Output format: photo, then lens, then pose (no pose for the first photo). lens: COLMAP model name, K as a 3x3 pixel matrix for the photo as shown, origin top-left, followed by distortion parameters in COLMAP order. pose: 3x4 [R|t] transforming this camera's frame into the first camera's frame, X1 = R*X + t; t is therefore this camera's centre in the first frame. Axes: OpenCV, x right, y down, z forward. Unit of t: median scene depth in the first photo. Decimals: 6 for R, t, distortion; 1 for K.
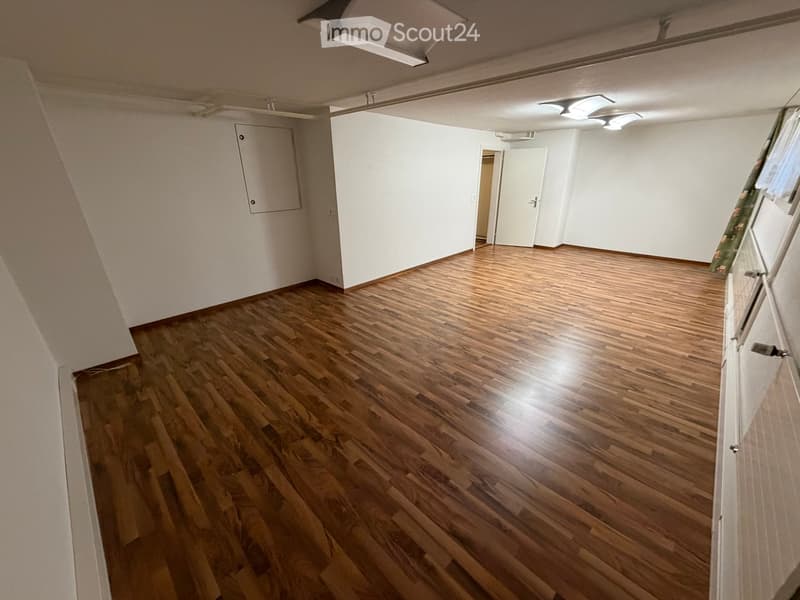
lens RADIAL K [[317.1, 0, 400.0], [0, 317.1, 300.0], [0, 0, 1]] dist [-0.000269, -0.000055]
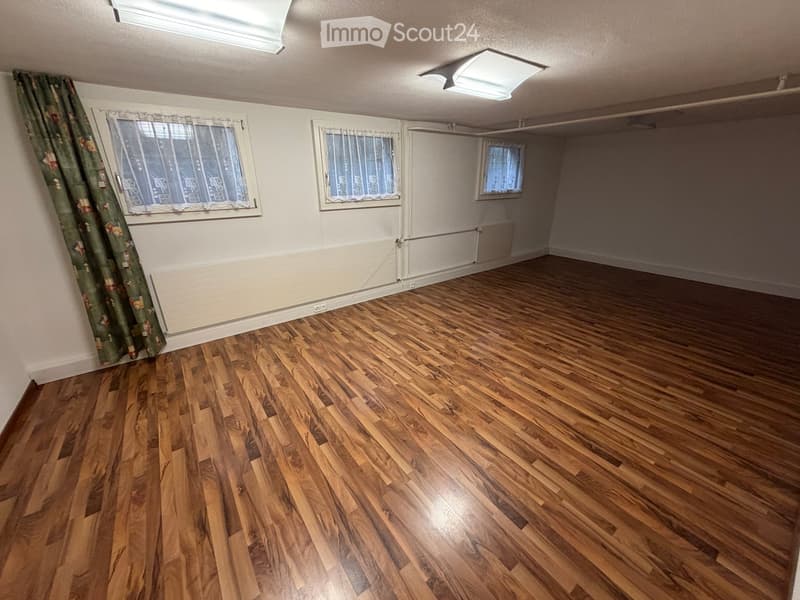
lens RADIAL K [[317.1, 0, 400.0], [0, 317.1, 300.0], [0, 0, 1]] dist [-0.000269, -0.000055]
pose [[-0.985307, -0.038710, 0.166350, 0.515196], [0.085275, 0.732394, 0.675520, -0.632471], [-0.147983, 0.679780, -0.718332, 1.543806]]
